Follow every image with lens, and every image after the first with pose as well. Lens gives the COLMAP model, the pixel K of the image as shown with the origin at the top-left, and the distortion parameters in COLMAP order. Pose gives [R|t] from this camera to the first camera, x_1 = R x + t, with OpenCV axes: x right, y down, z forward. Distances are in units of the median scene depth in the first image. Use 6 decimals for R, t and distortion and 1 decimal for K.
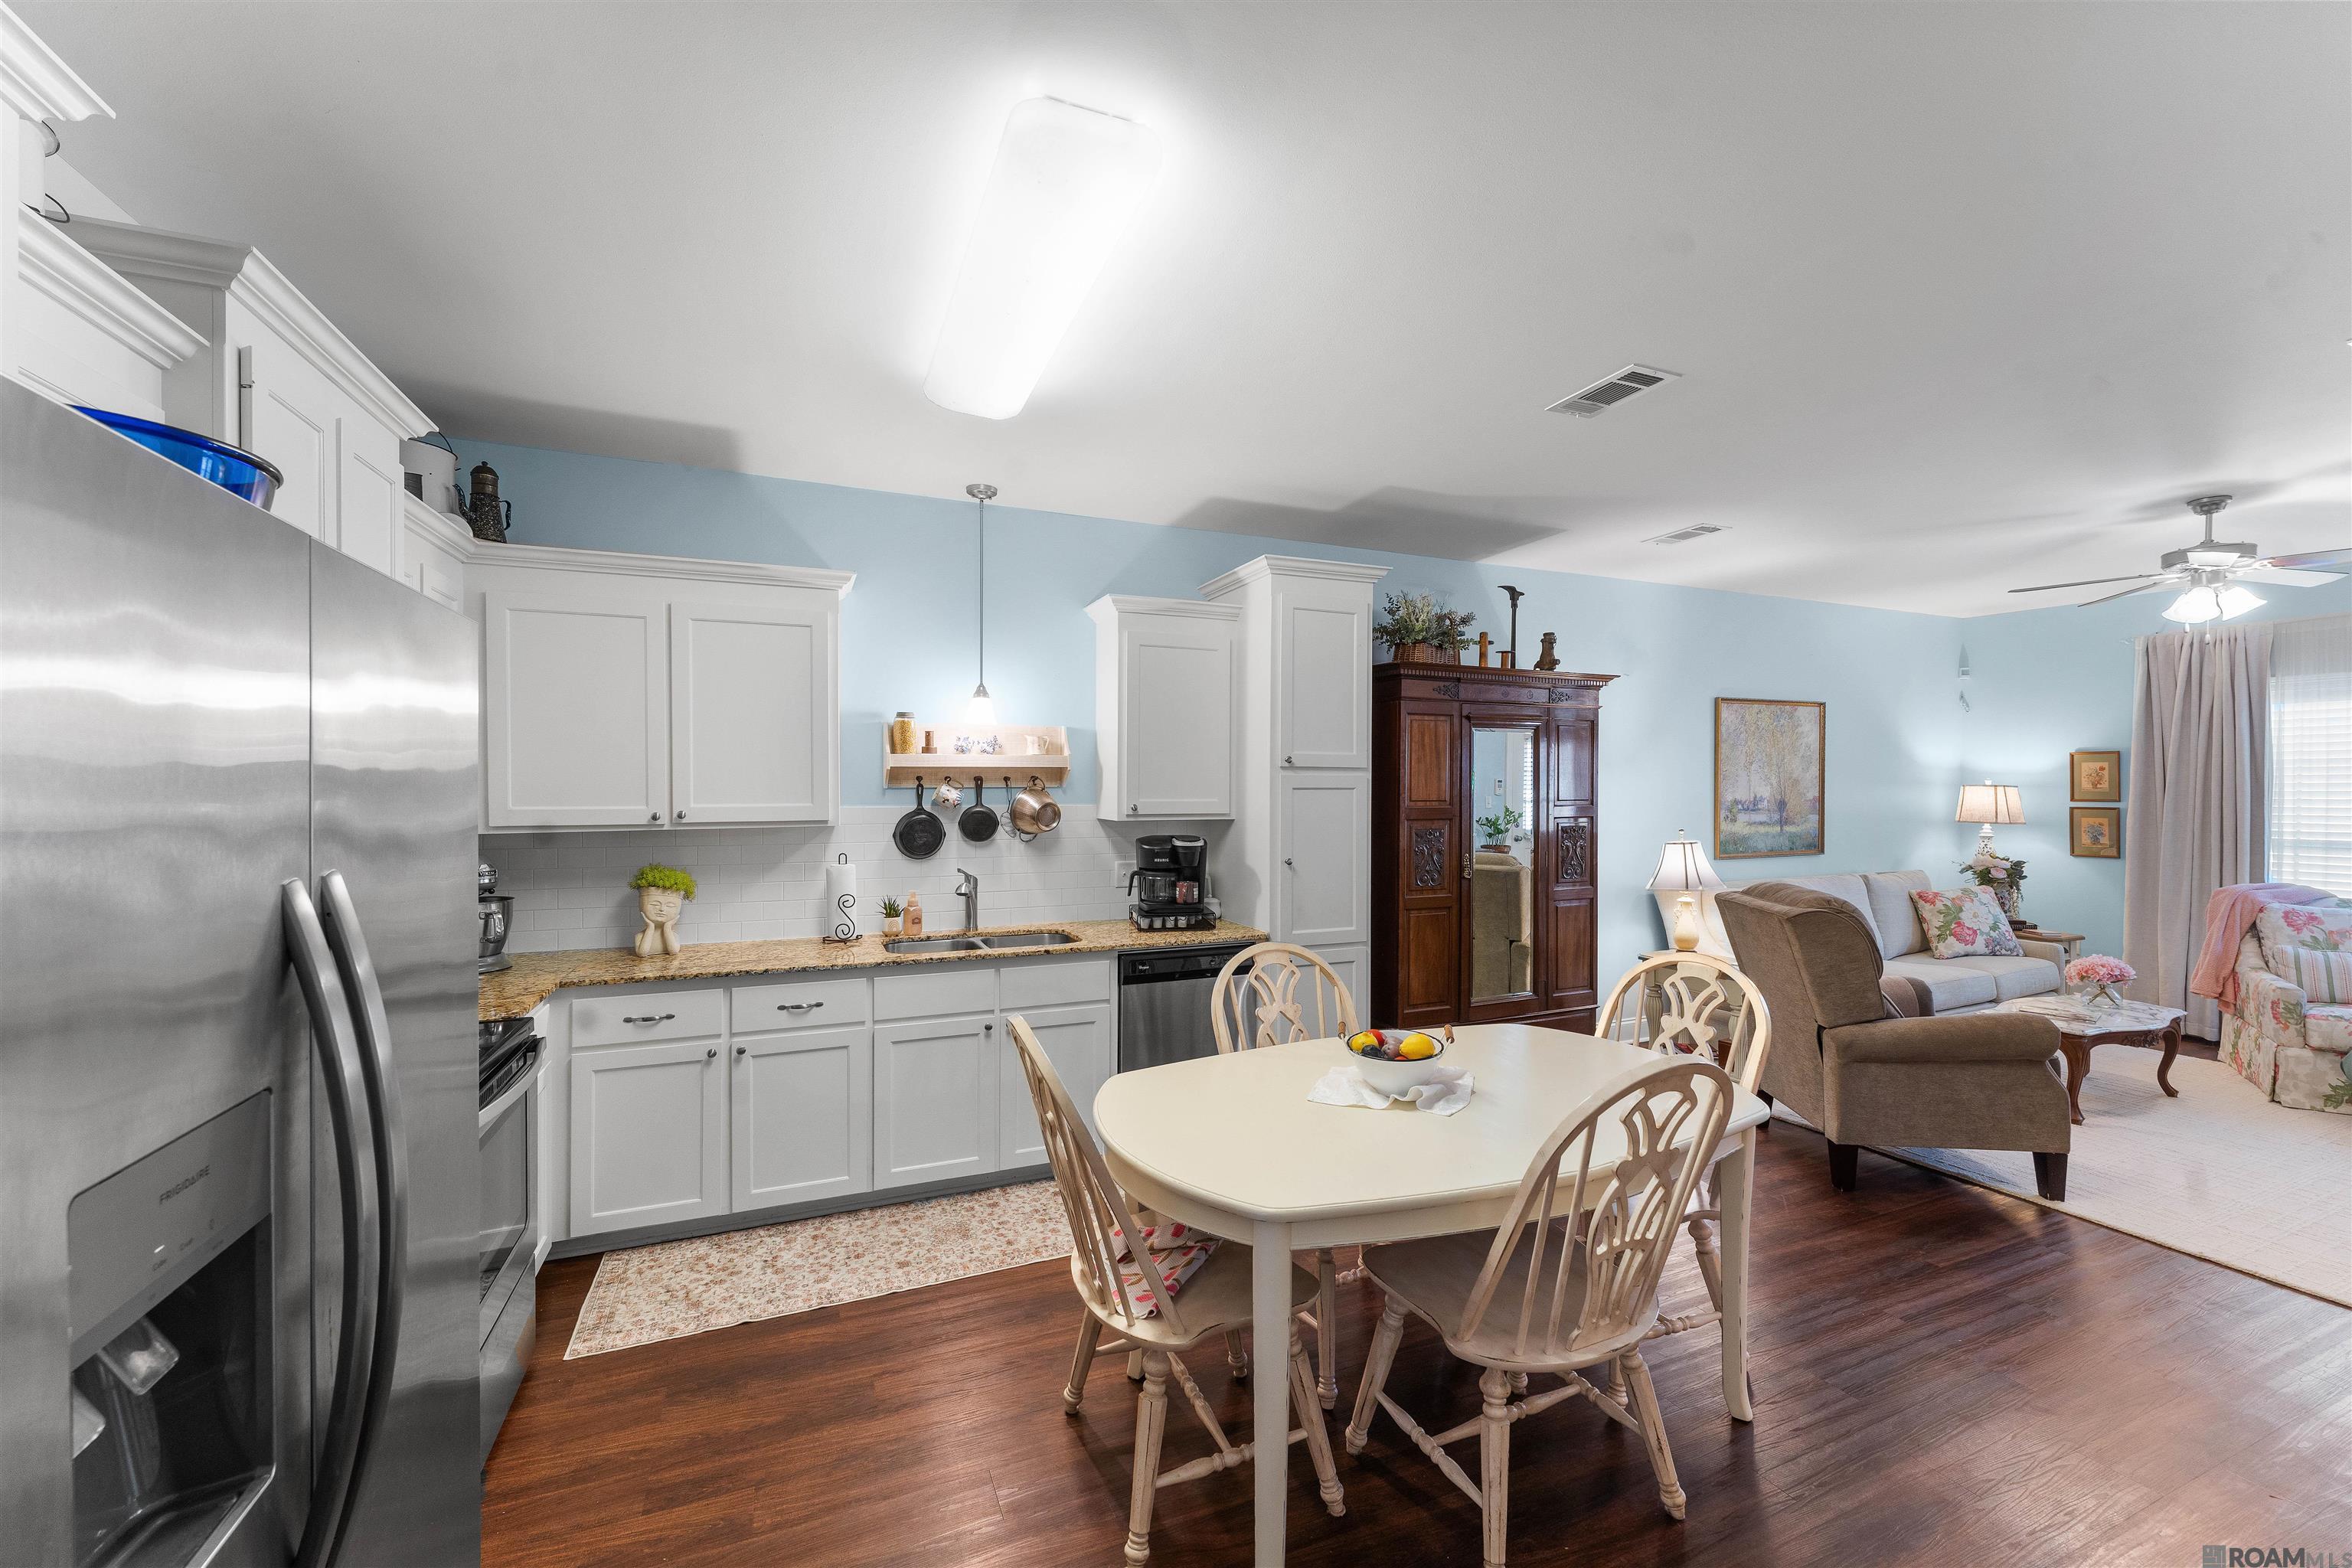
lens RADIAL K [[933.2, 0, 1173.1], [0, 933.2, 807.2], [0, 0, 1]] dist [-0.001202, -0.000277]
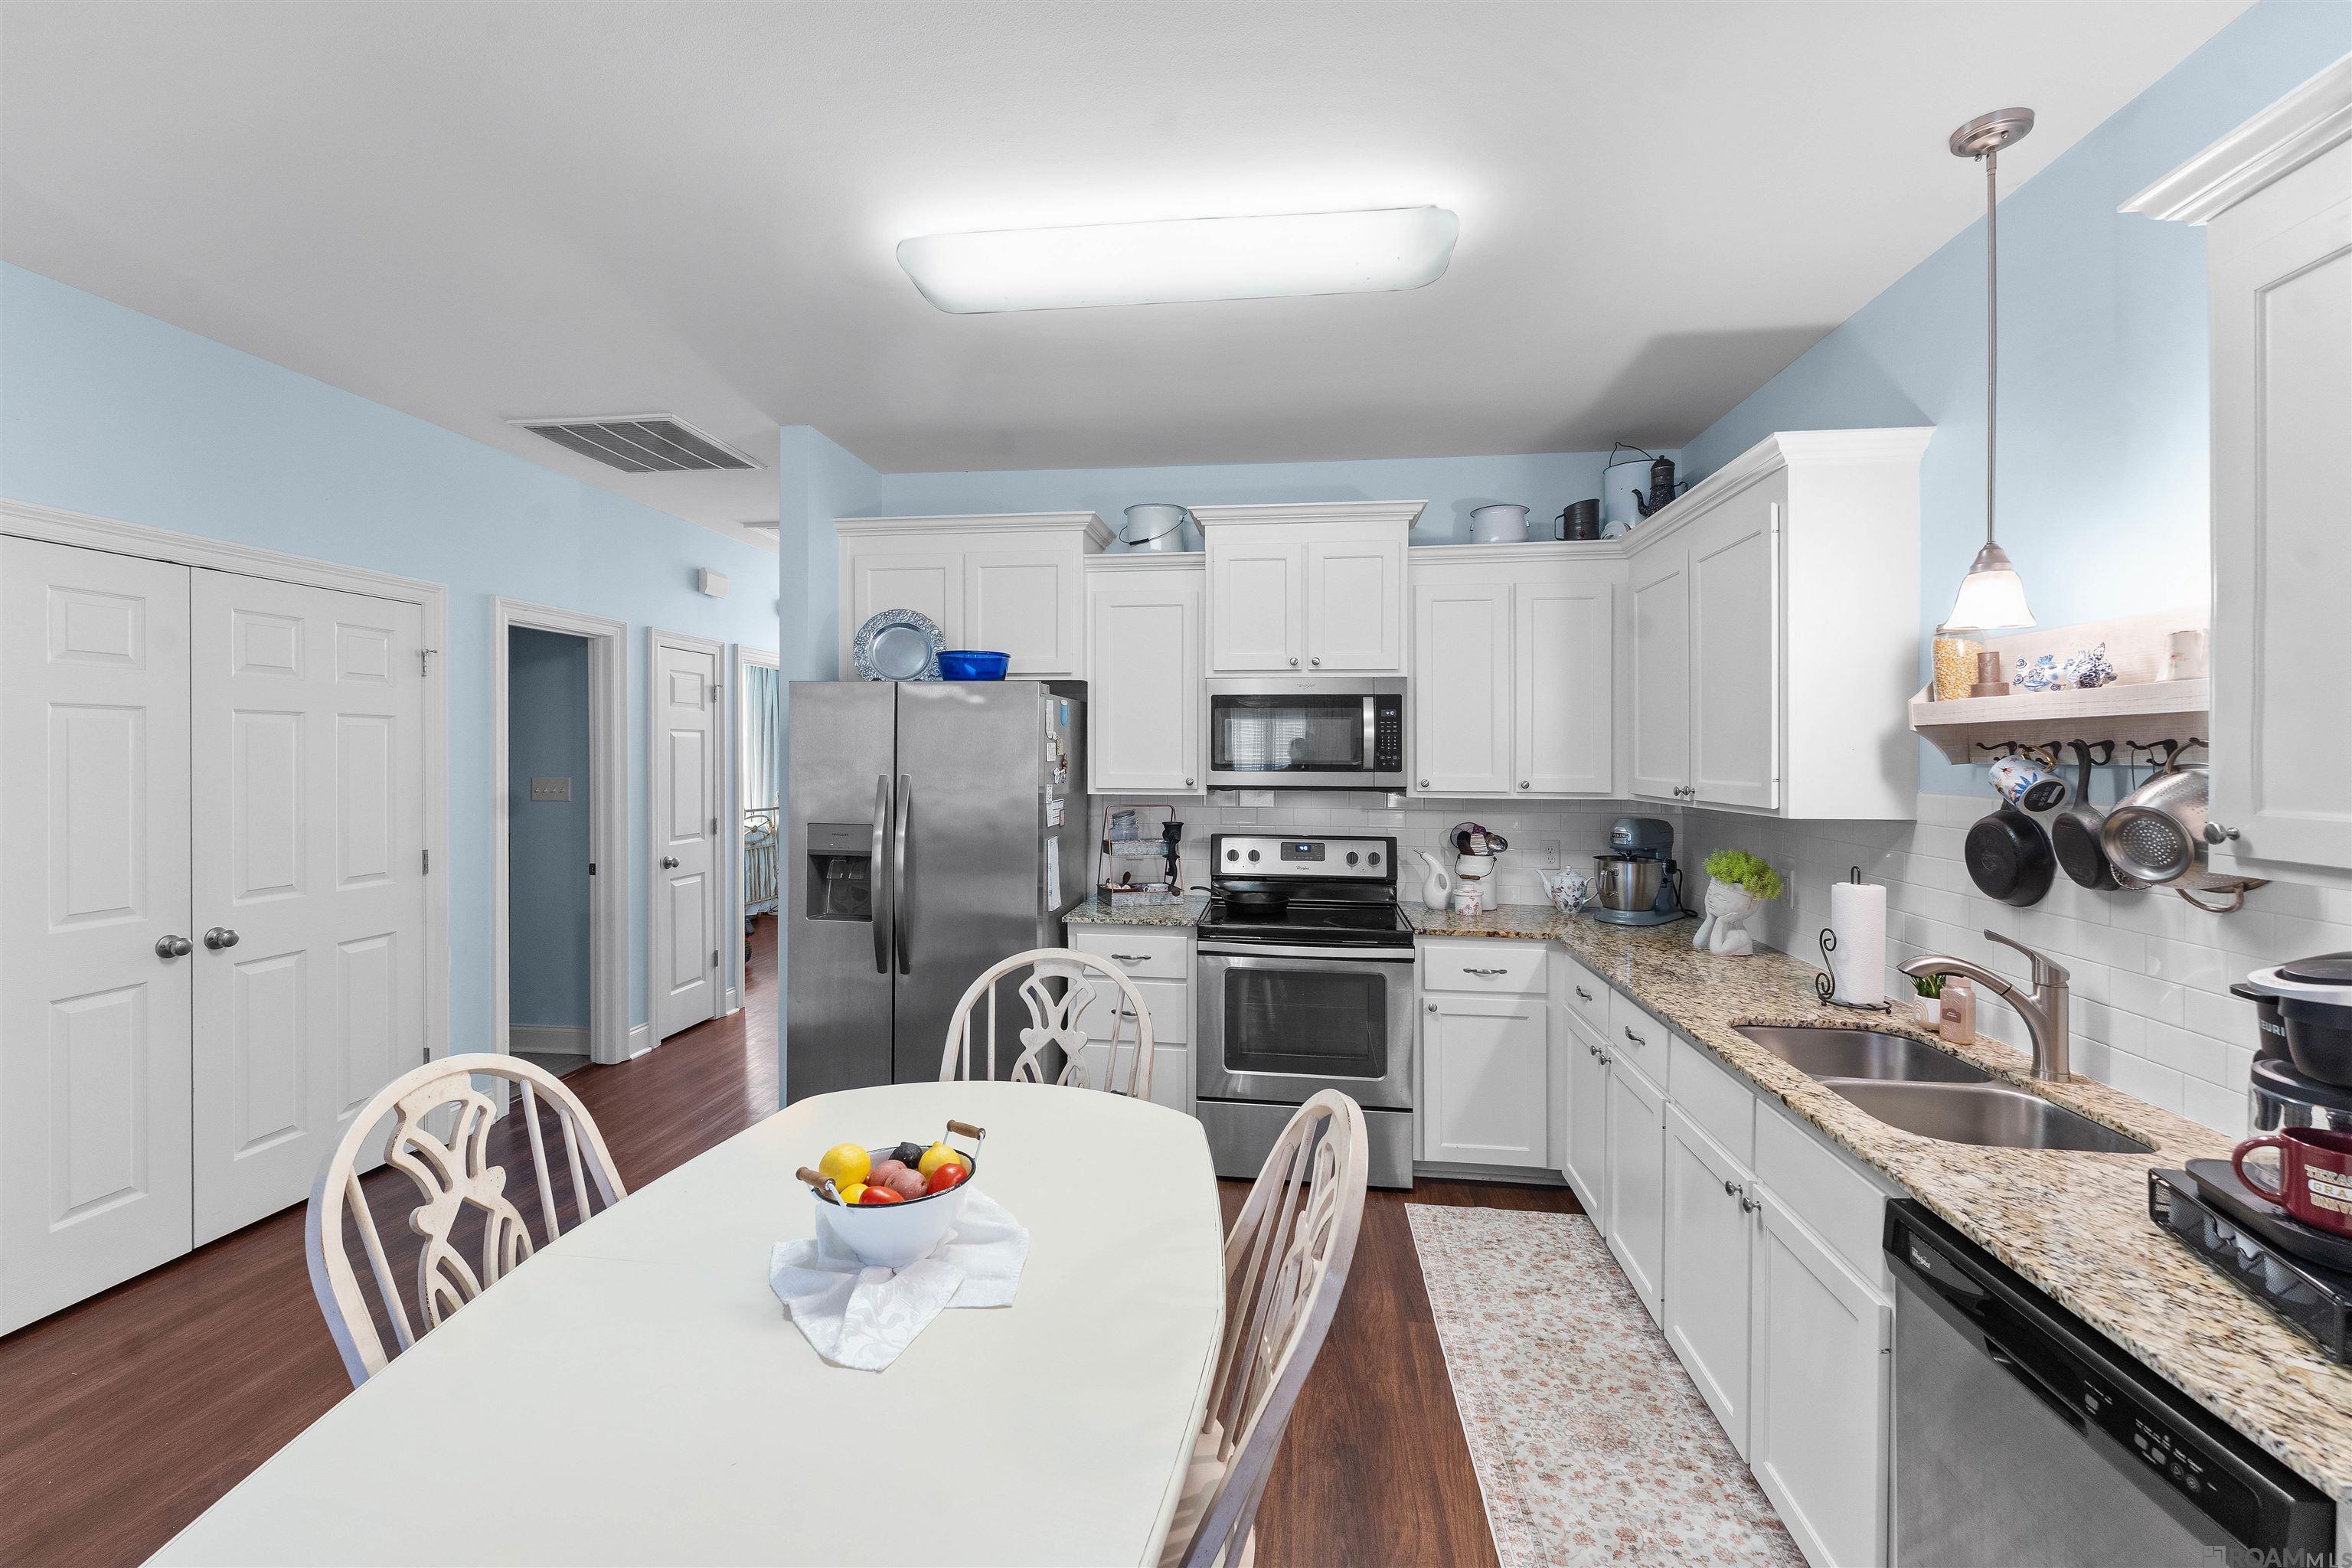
lens RADIAL K [[965.4, 0, 1162.5], [0, 965.4, 748.7], [0, 0, 1]] dist [-0.001123, -0.000590]
pose [[-0.522066, -0.004117, -0.852895, 0.307866], [-0.020292, 0.999765, 0.007596, -0.017436], [0.852663, 0.021273, -0.522027, 0.650777]]
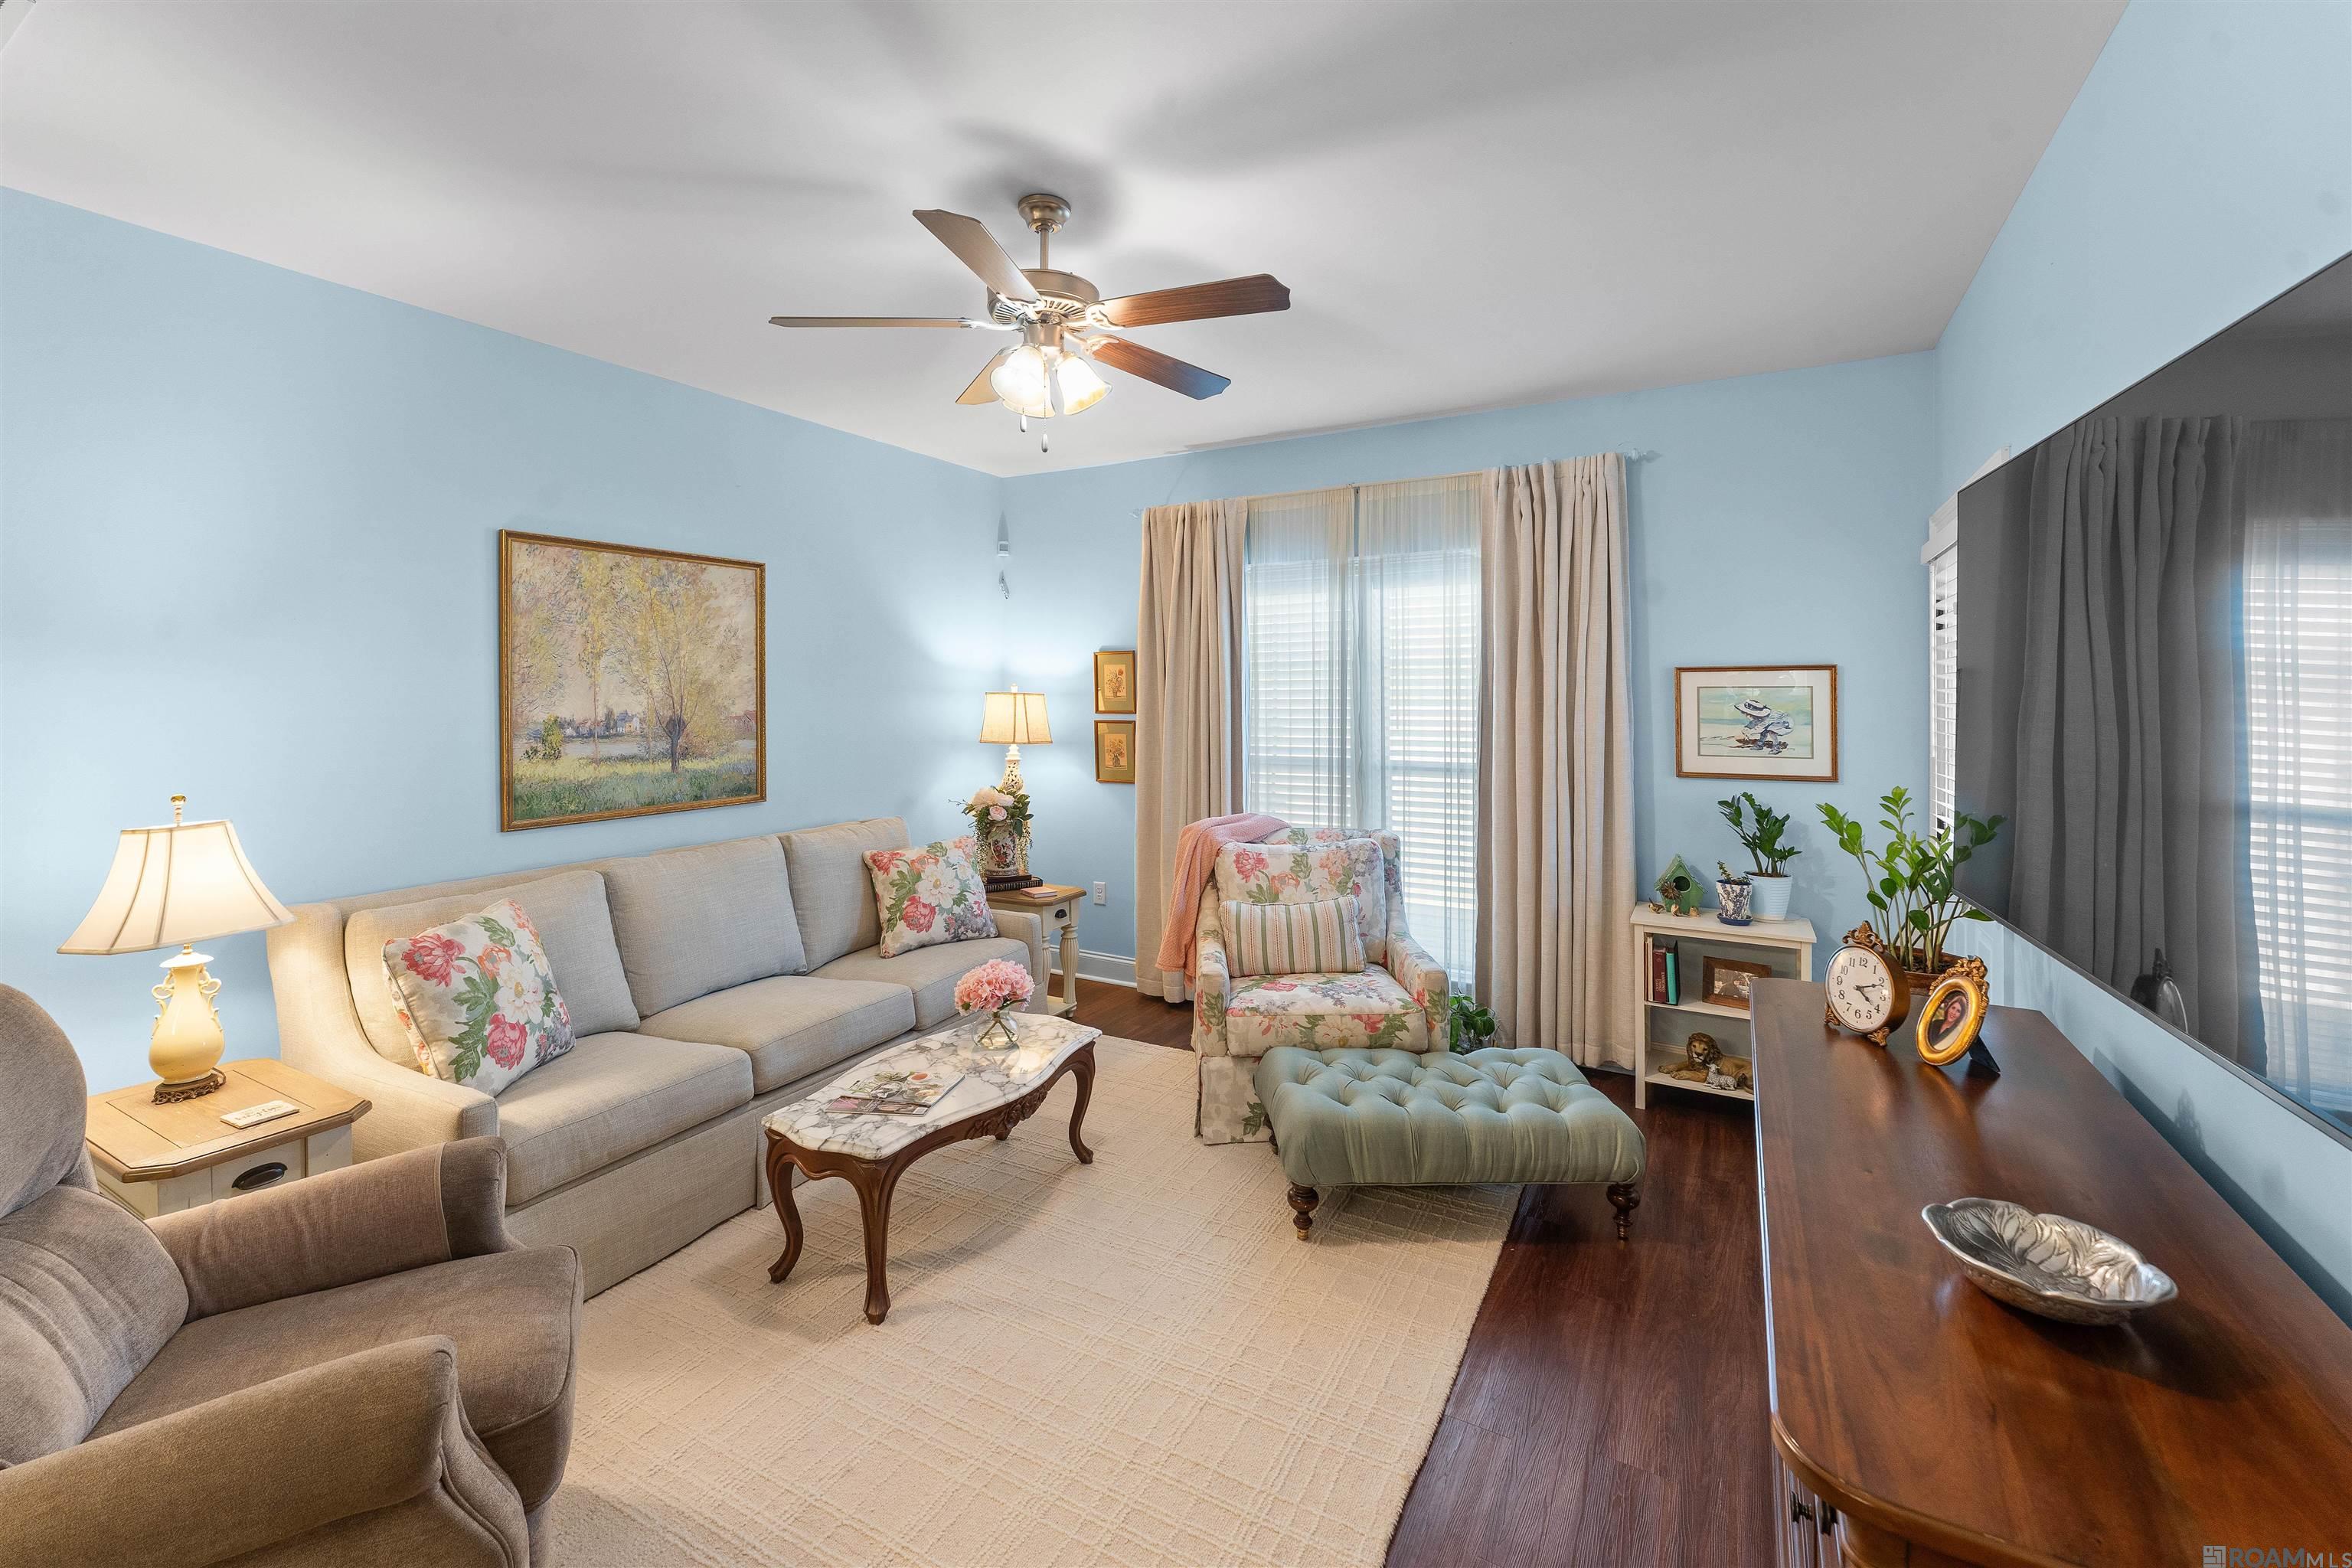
lens RADIAL K [[965.9, 0, 1177.8], [0, 965.9, 712.8], [0, 0, 1]] dist [0.000699, -0.000099]
pose [[0.798446, -0.013184, 0.601922, 0.614854], [0.017014, 0.999855, -0.000670, -0.005802], [-0.601826, 0.010776, 0.798555, 0.351077]]
